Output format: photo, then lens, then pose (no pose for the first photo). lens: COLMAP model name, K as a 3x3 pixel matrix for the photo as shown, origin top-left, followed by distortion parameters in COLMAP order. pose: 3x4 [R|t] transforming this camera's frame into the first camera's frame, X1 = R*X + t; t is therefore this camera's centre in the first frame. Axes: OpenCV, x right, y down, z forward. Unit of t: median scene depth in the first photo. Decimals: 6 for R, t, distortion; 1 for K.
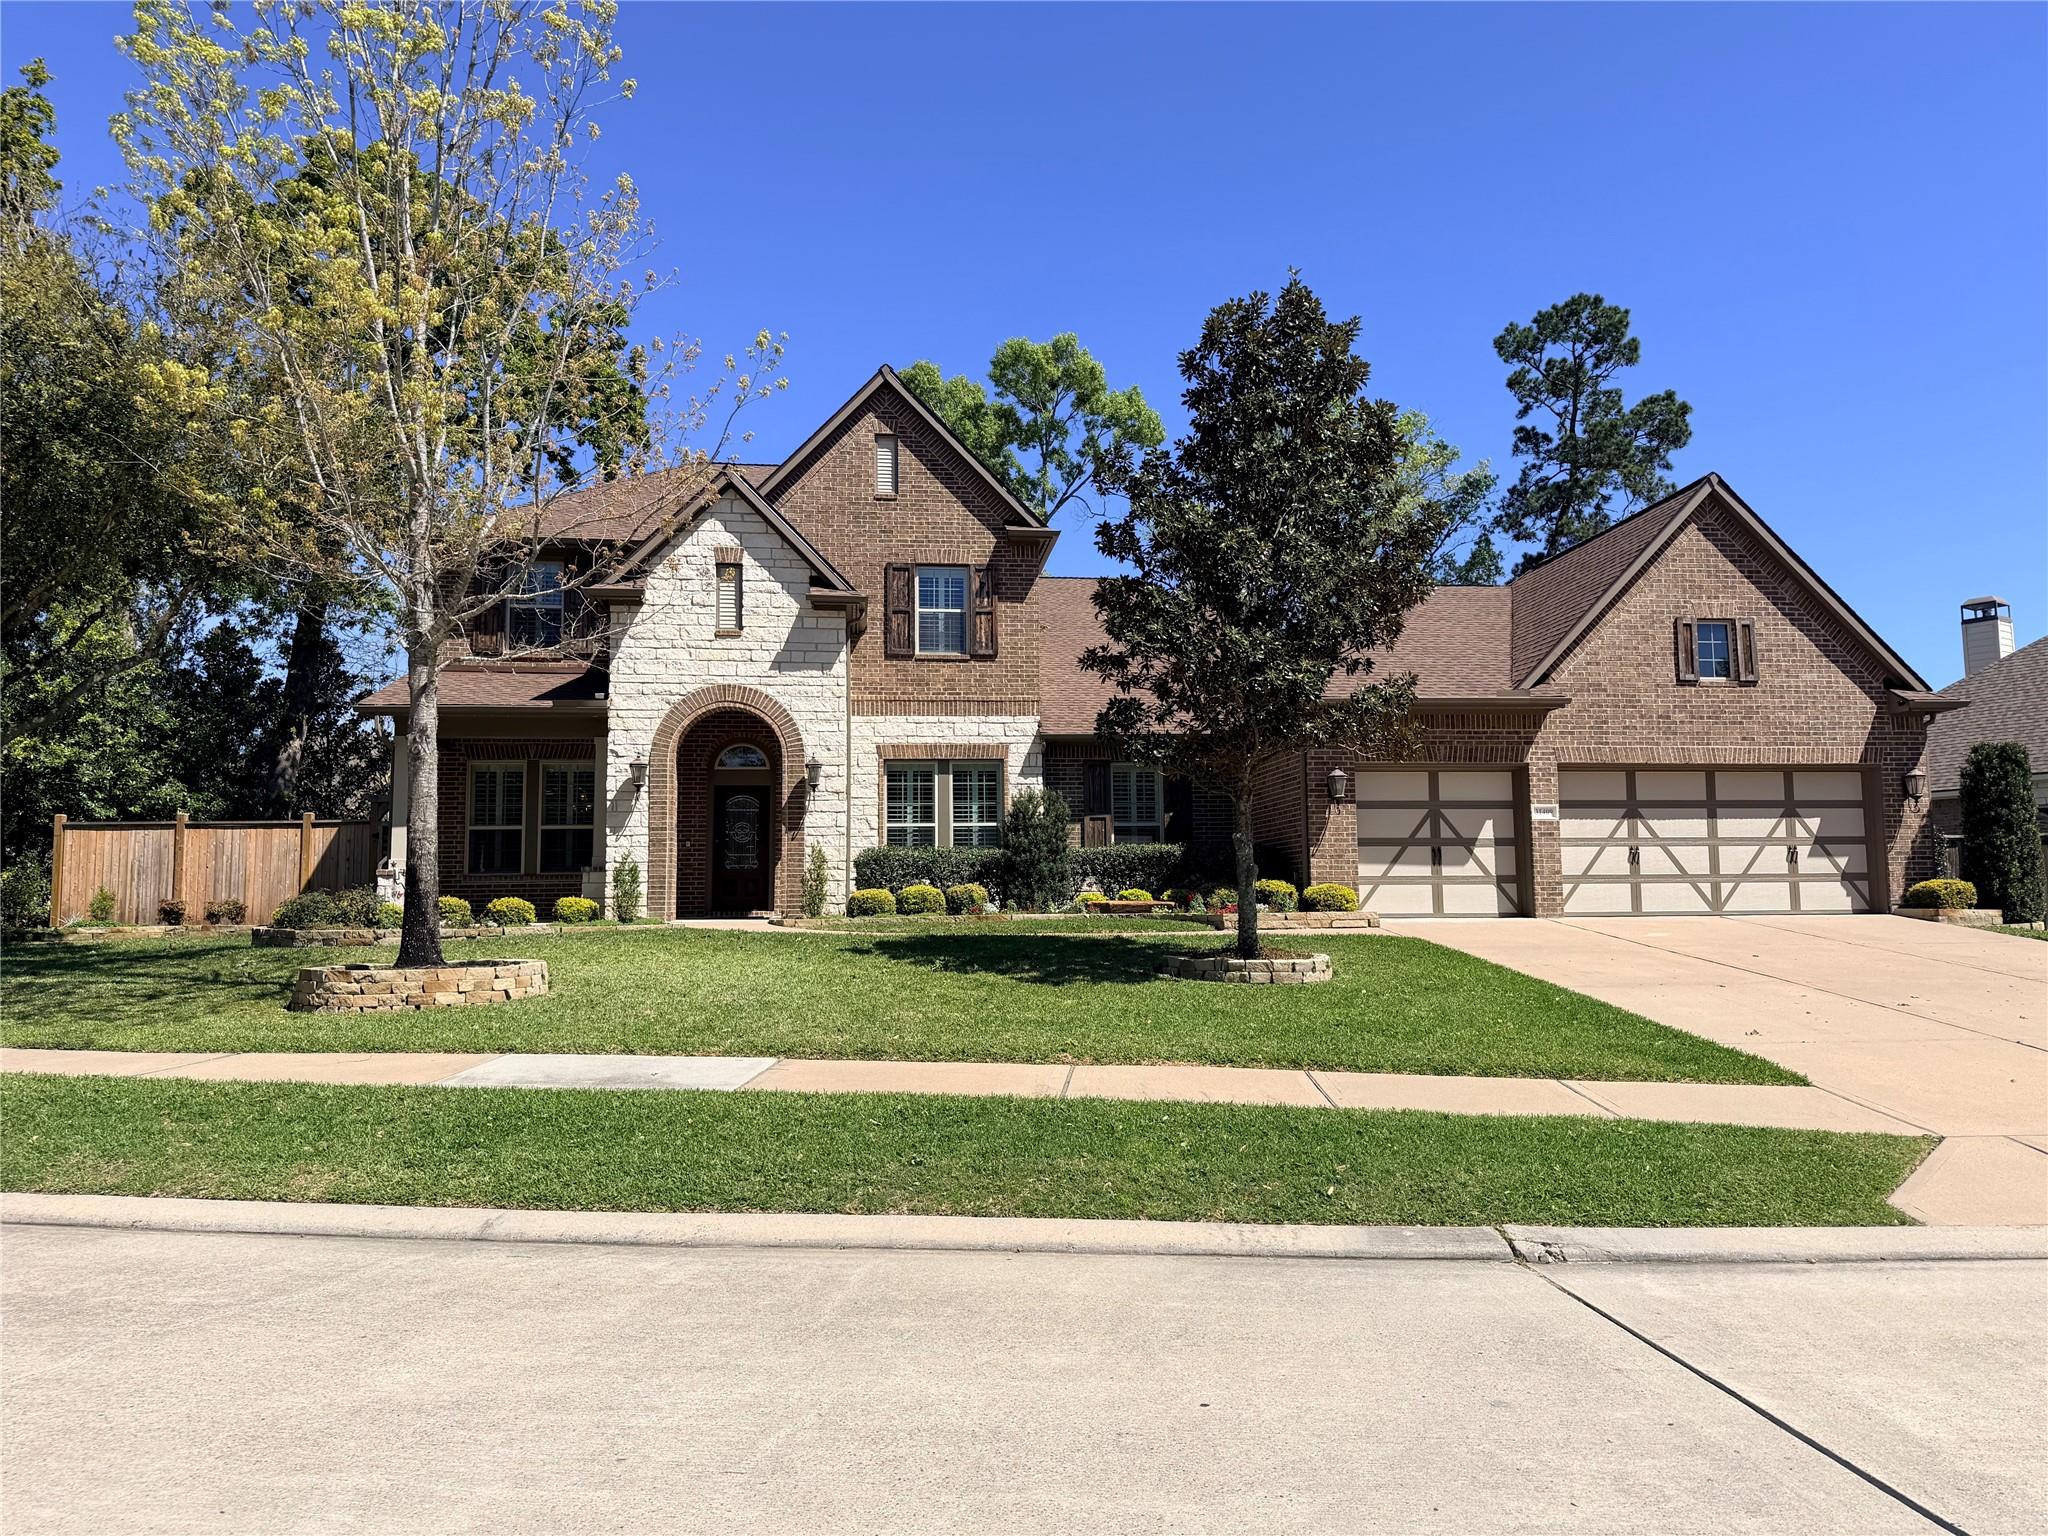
lens RADIAL K [[1416.3, 0, 1024.0], [0, 1416.3, 768.0], [0, 0, 1]] dist [0.075381, -0.003135]
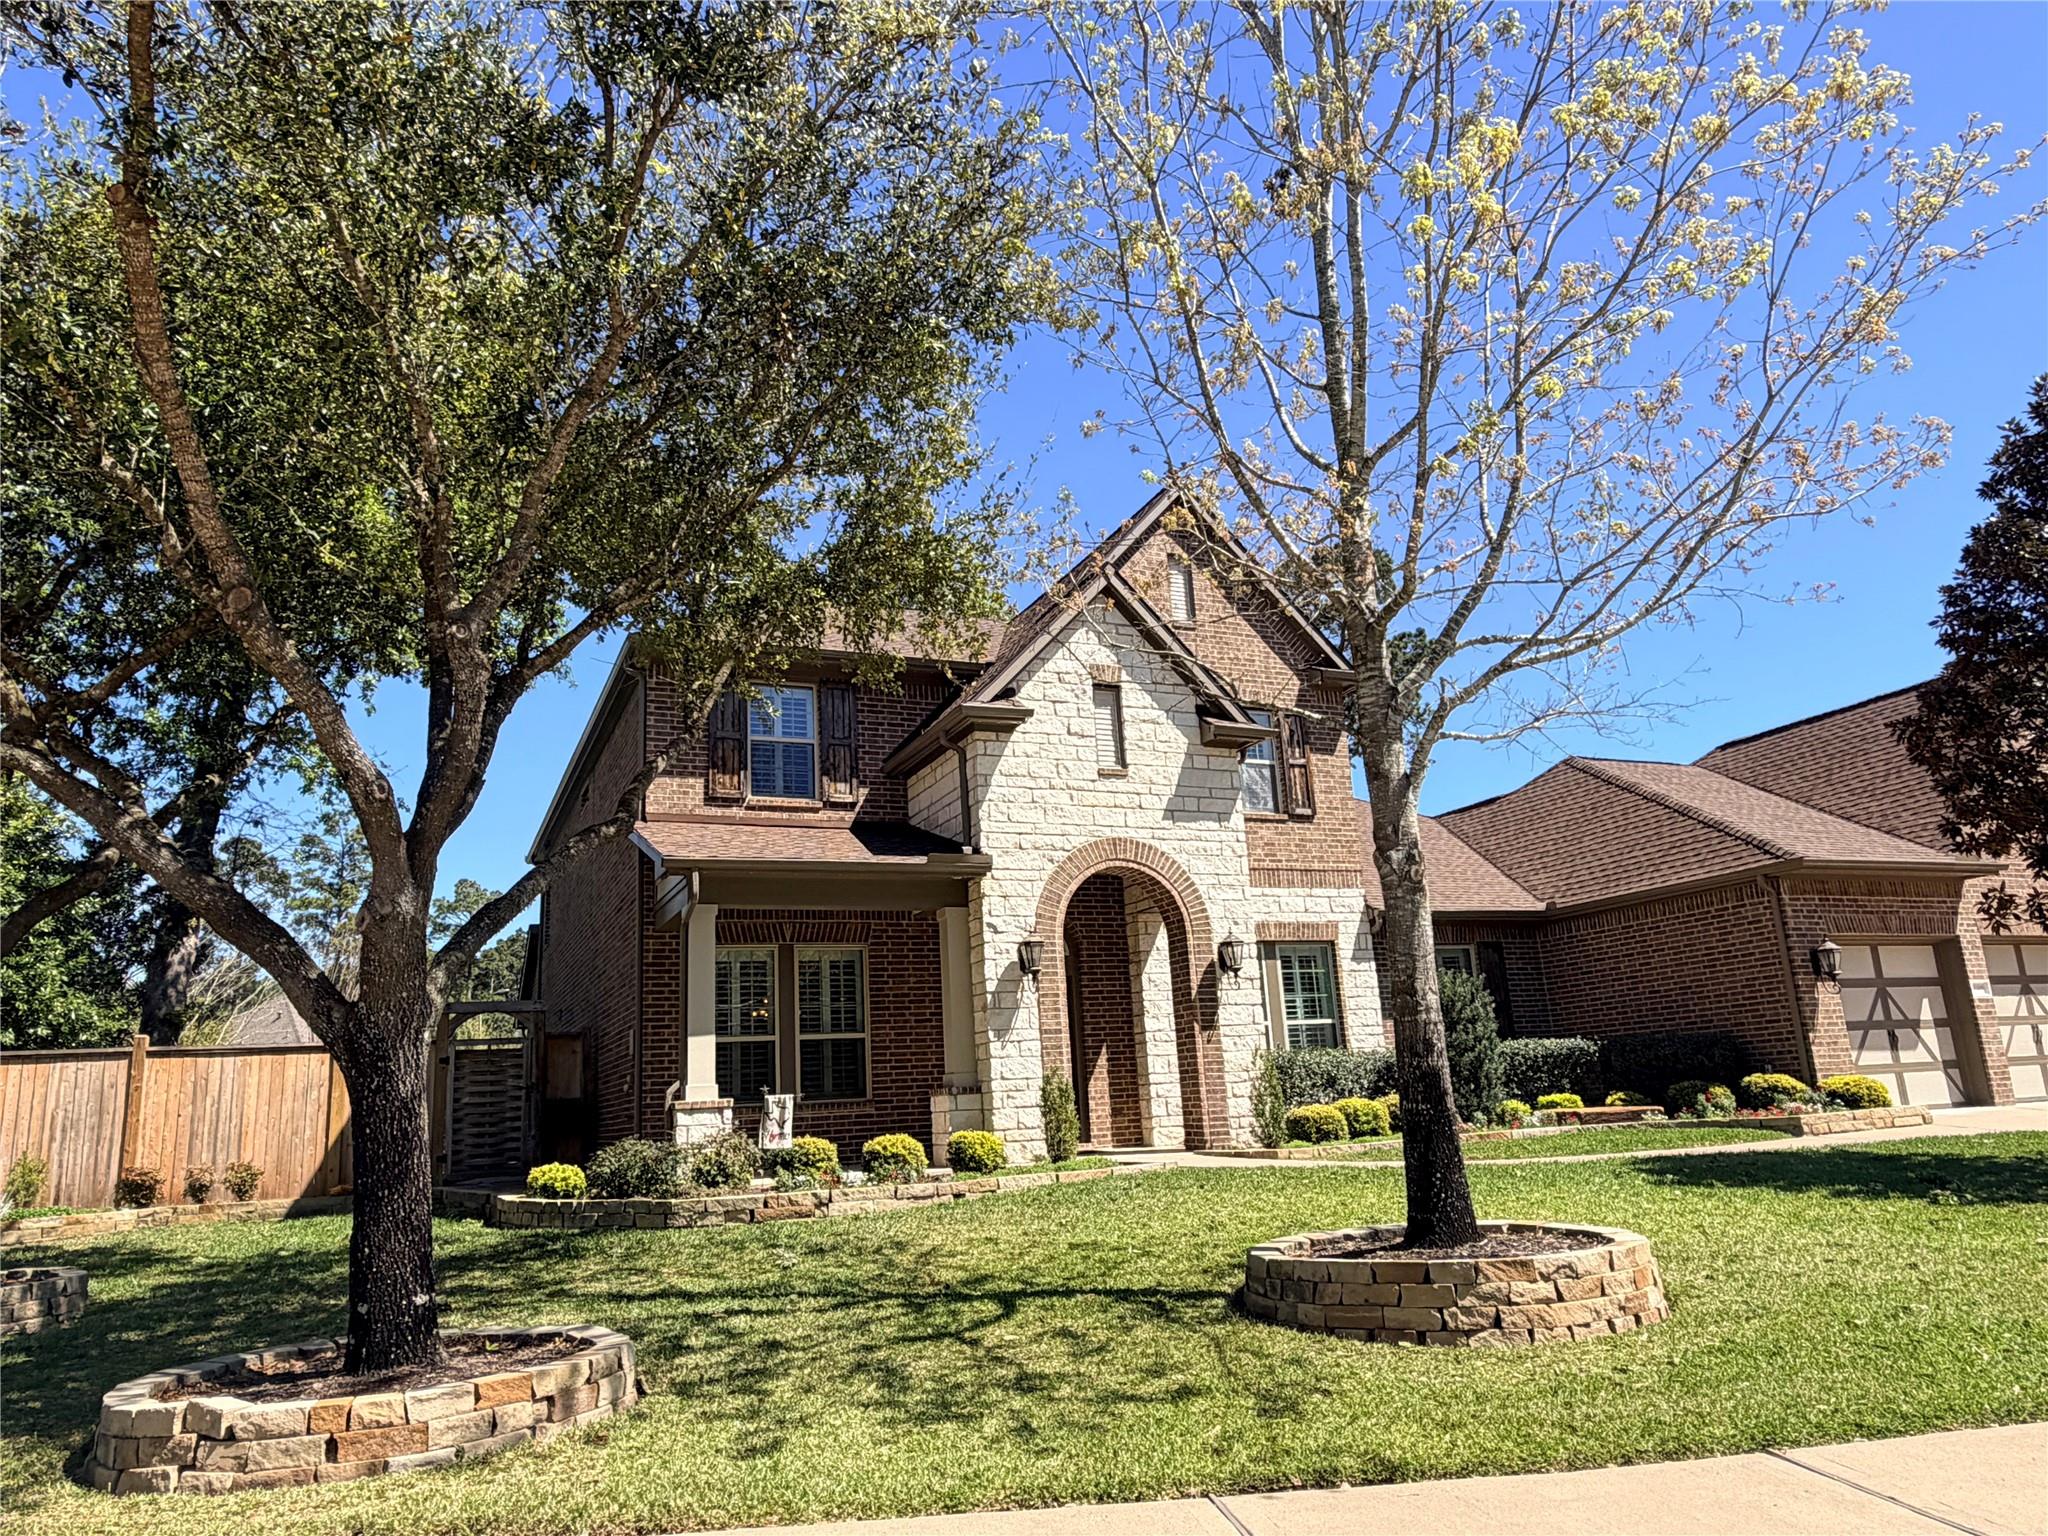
lens RADIAL K [[1387.4, 0, 1024.0], [0, 1387.4, 768.0], [0, 0, 1]] dist [0.005988, 0.001797]
pose [[0.953552, 0.031990, 0.299526, -0.483523], [0.015730, 0.987700, -0.155567, 0.019594], [-0.300819, 0.153053, 0.941320, 0.307726]]
